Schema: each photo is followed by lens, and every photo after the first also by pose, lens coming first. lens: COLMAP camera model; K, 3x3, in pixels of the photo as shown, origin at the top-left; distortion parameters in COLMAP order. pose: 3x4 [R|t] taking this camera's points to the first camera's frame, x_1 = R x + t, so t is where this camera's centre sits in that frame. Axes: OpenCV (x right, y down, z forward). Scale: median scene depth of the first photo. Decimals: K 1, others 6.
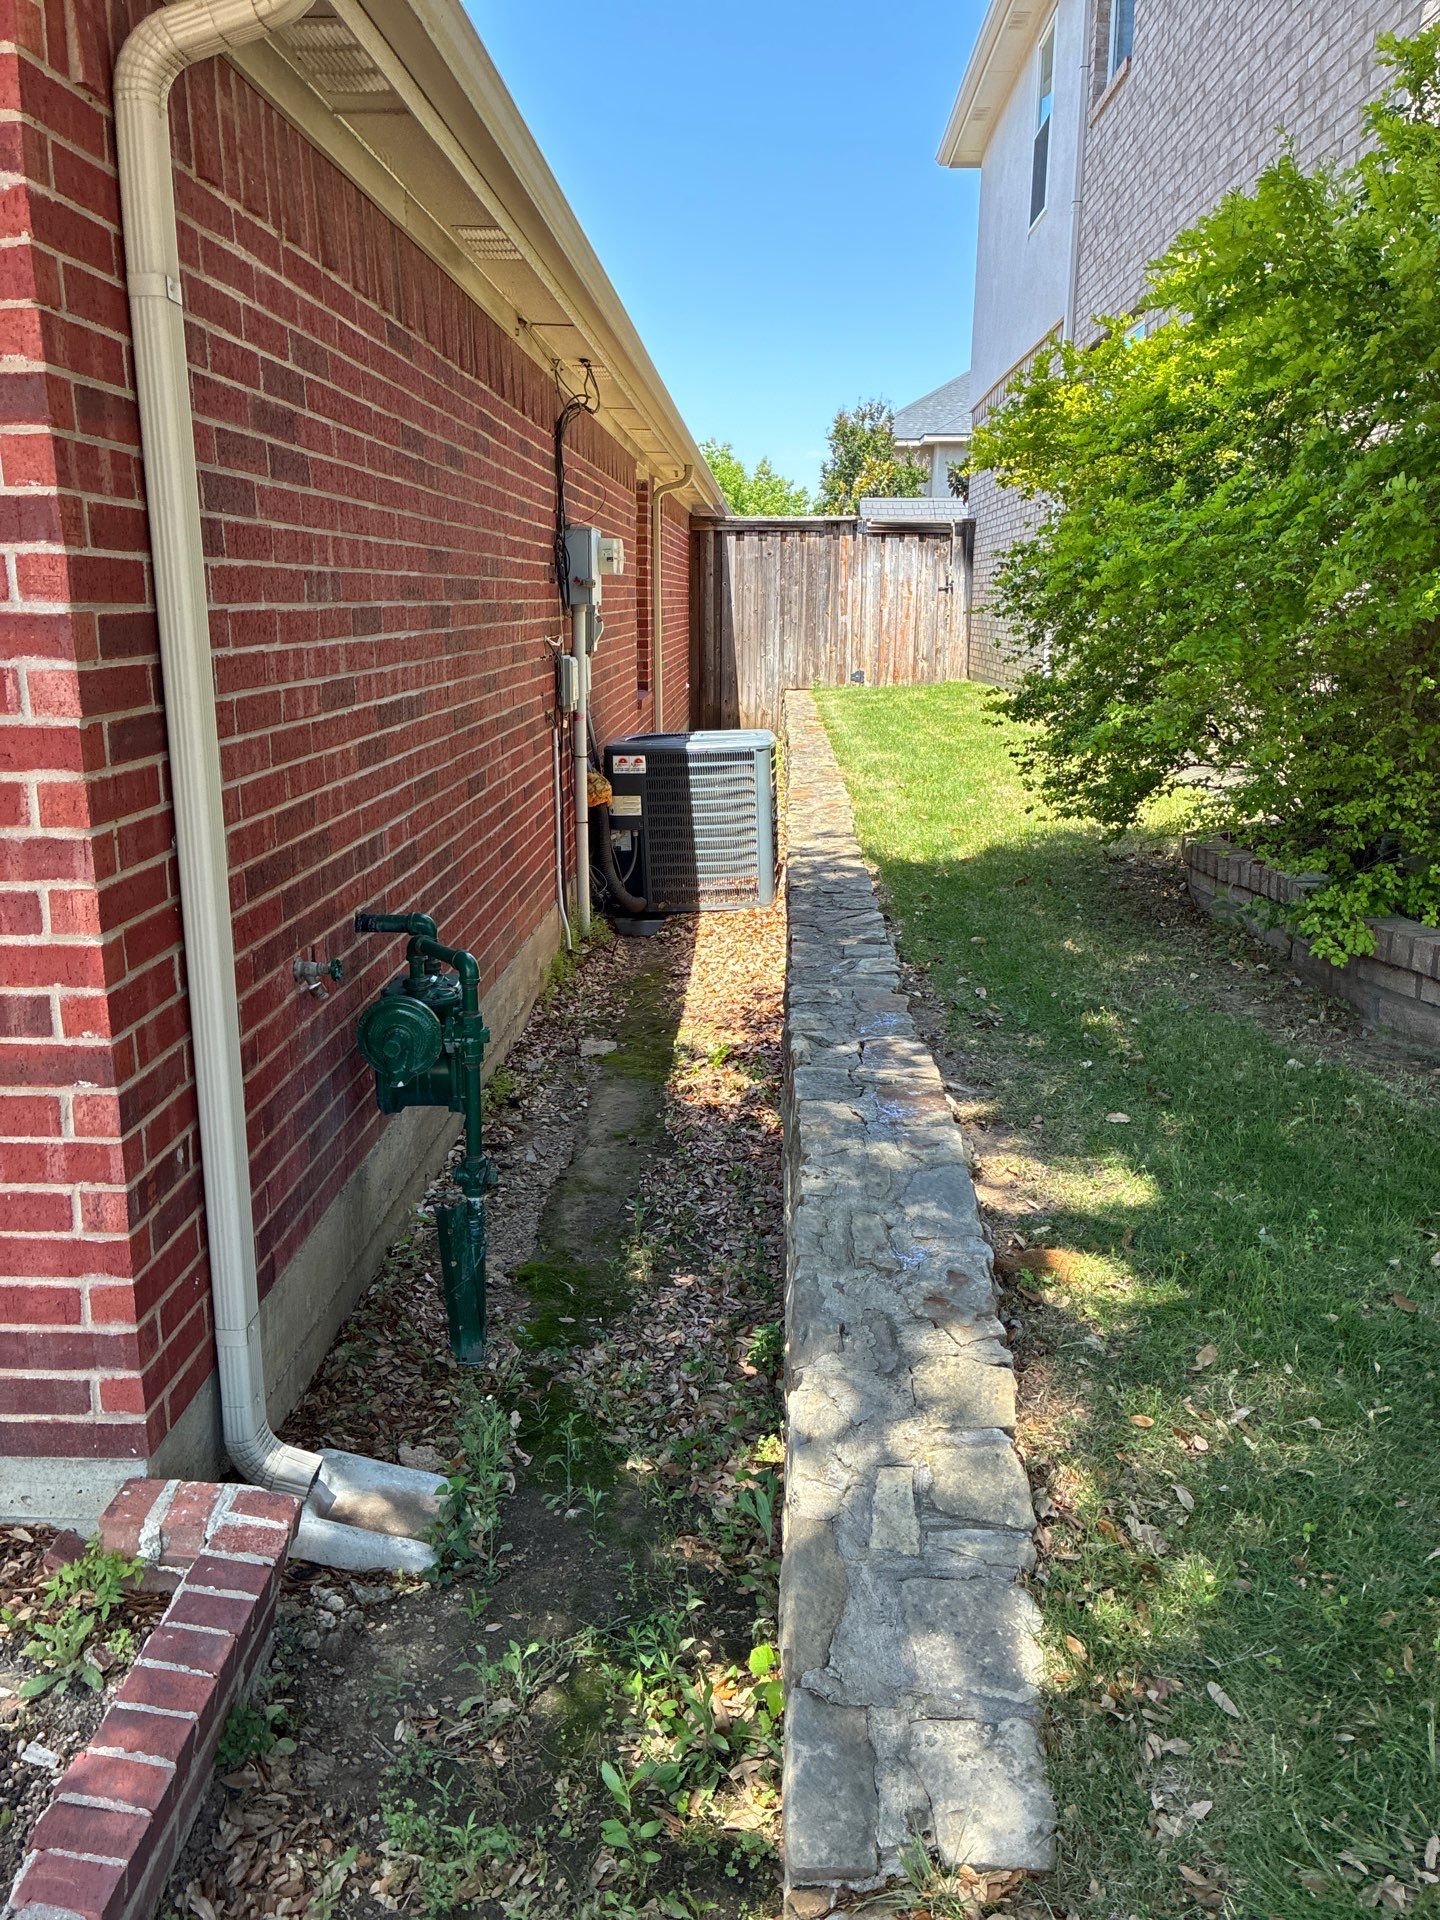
lens RADIAL K [[1383.8, 0, 726.8], [0, 1383.8, 960.9], [0, 0, 1]] dist [0.022013, -0.025469]
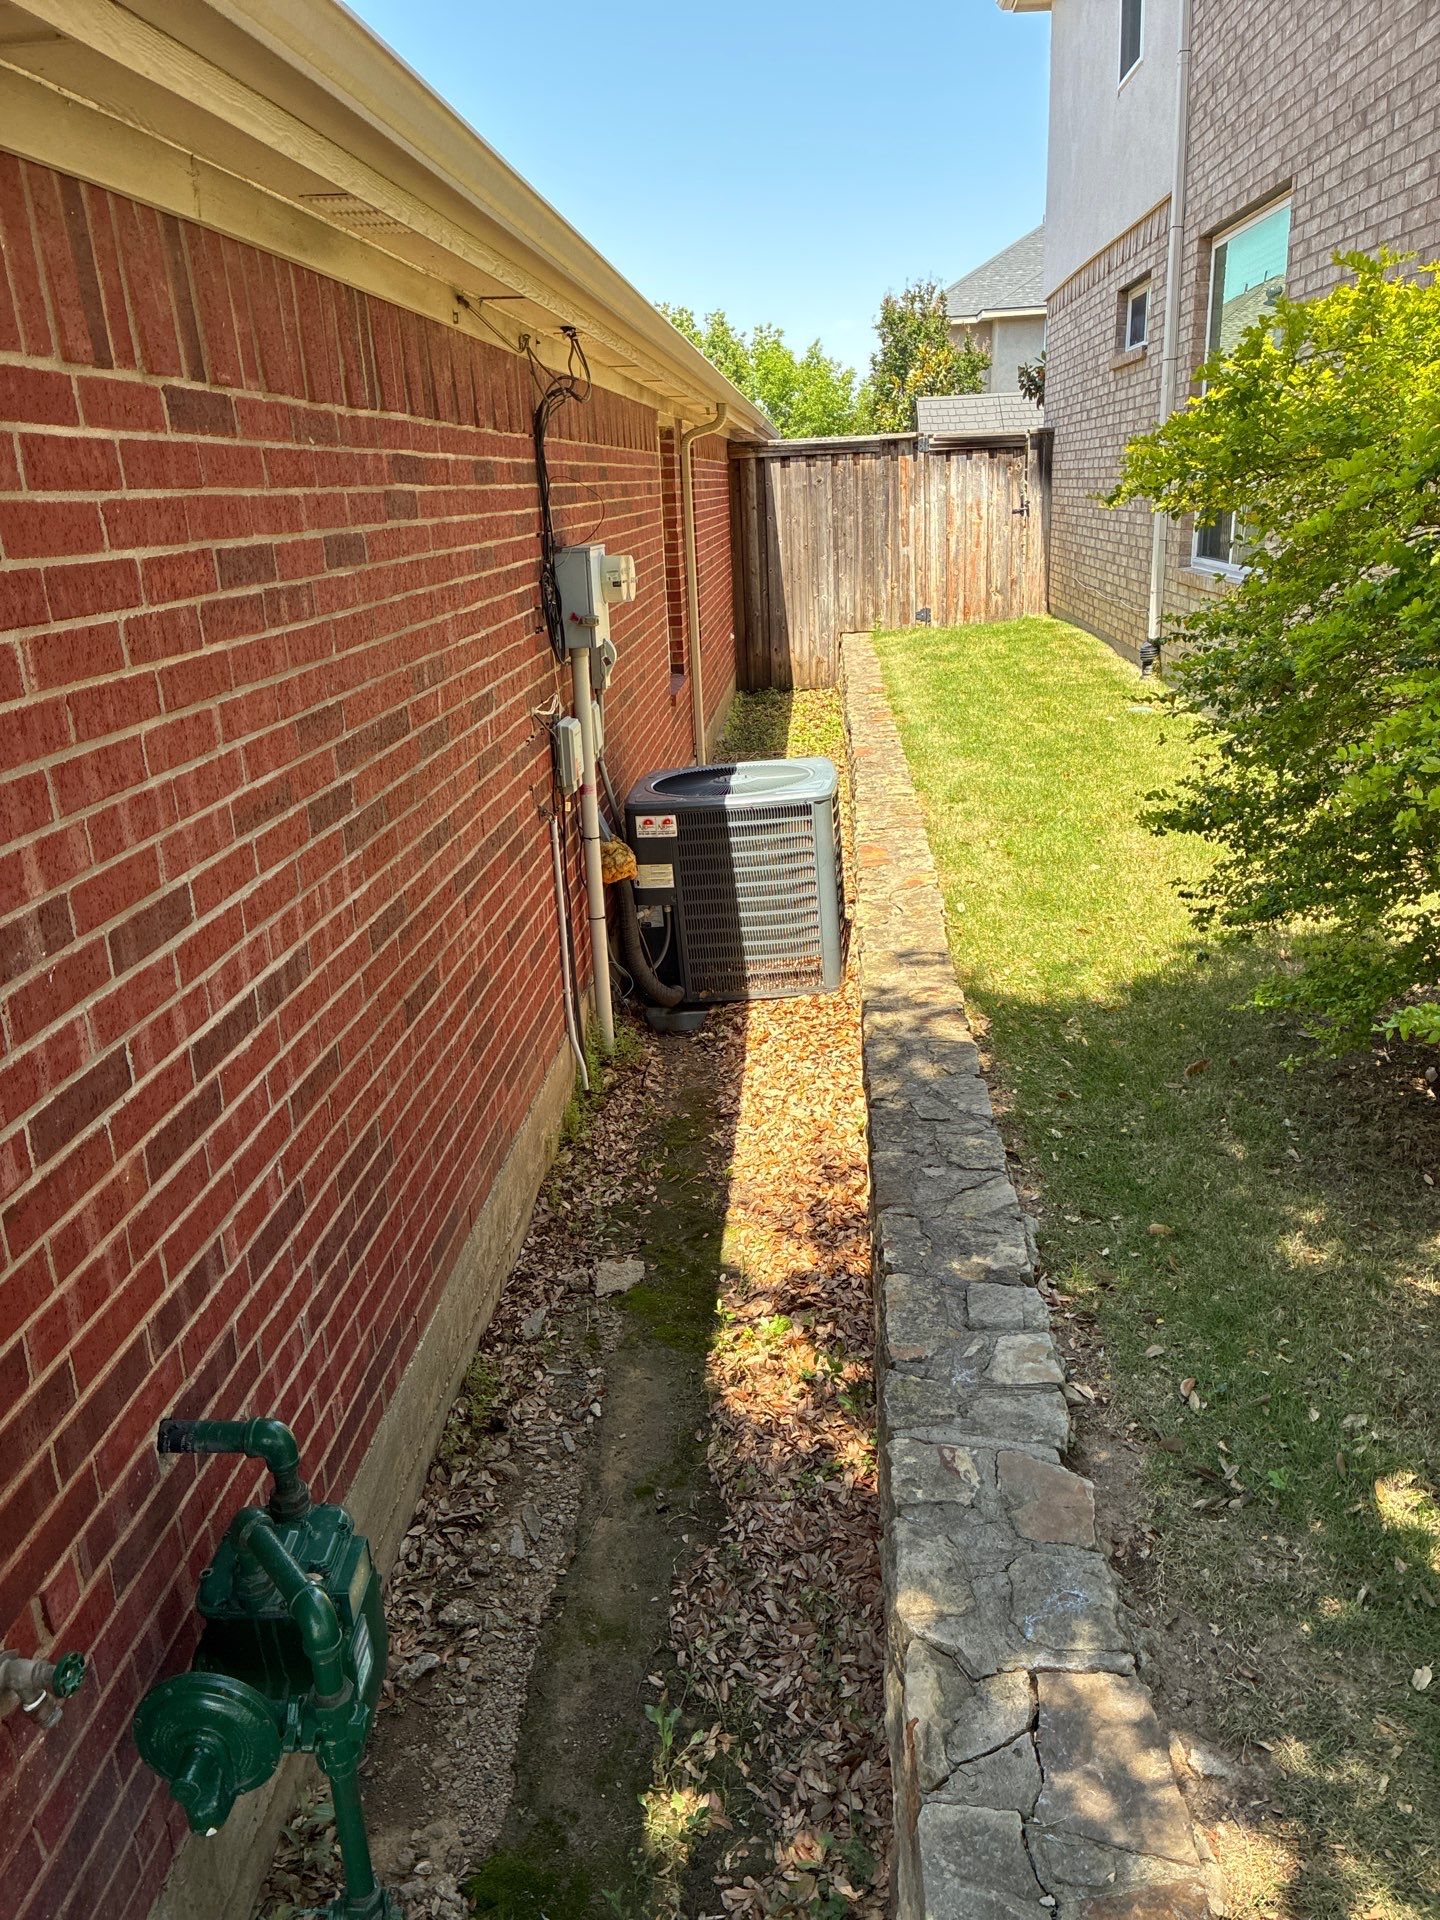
lens RADIAL K [[1383.8, 0, 722.8], [0, 1383.8, 950.2], [0, 0, 1]] dist [0.022013, -0.025469]
pose [[0.998233, -0.034296, -0.048534, 0.006509], [0.037609, 0.996902, 0.069080, -0.181105], [0.046015, -0.070783, 0.996430, 0.290218]]
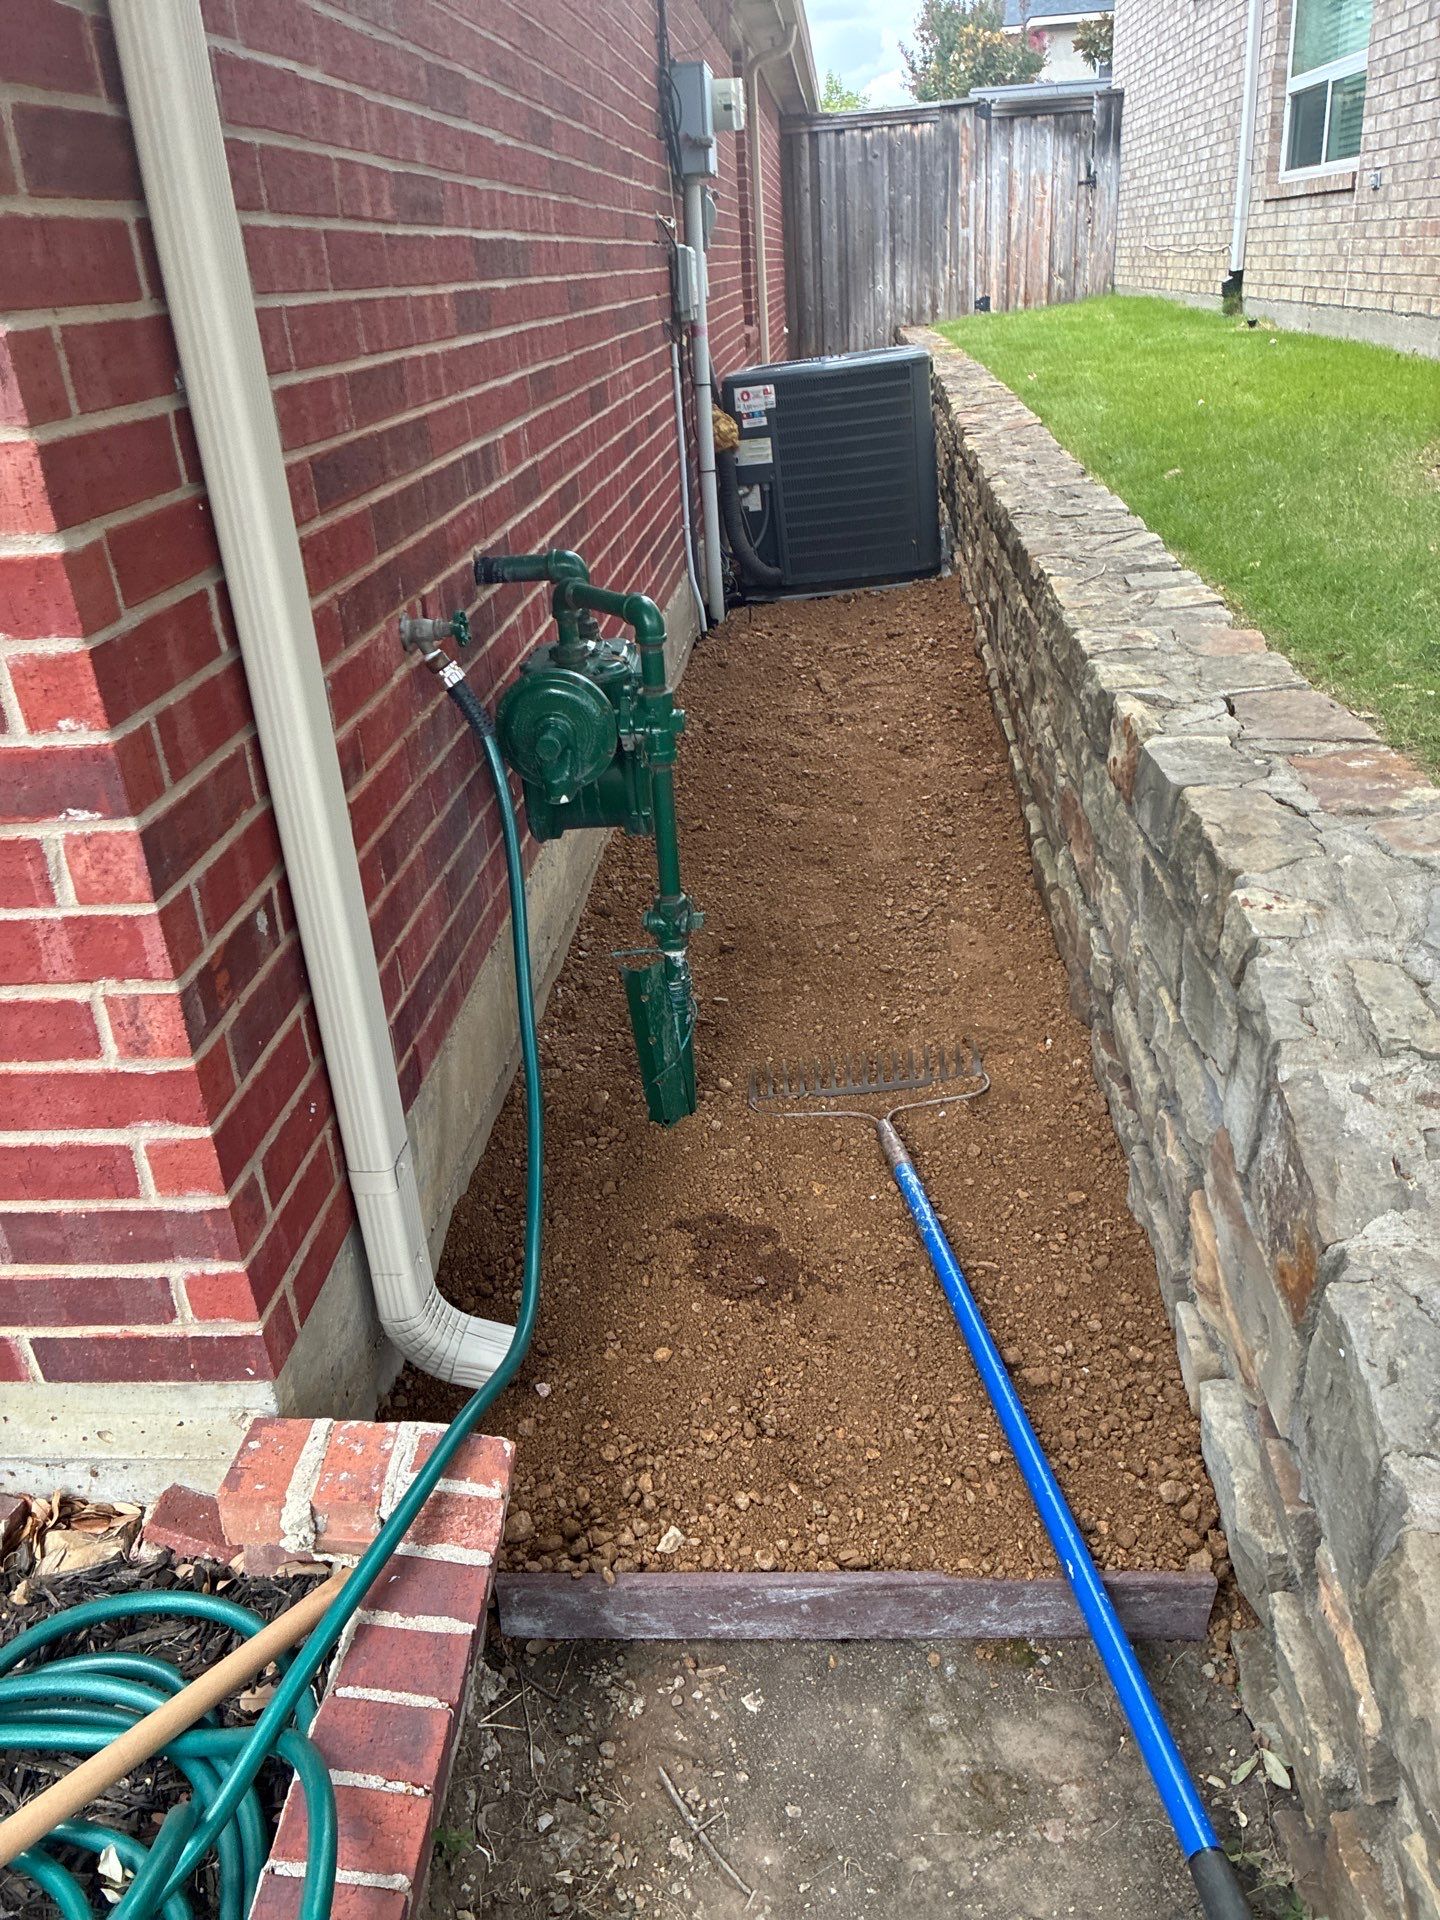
lens RADIAL K [[1383.8, 0, 706.7], [0, 1383.8, 964.1], [0, 0, 1]] dist [0.022013, -0.025469]
pose [[0.995505, -0.043206, -0.084285, -0.066577], [0.059924, 0.976455, 0.207231, 0.019127], [0.073347, -0.211350, 0.974654, 0.187284]]
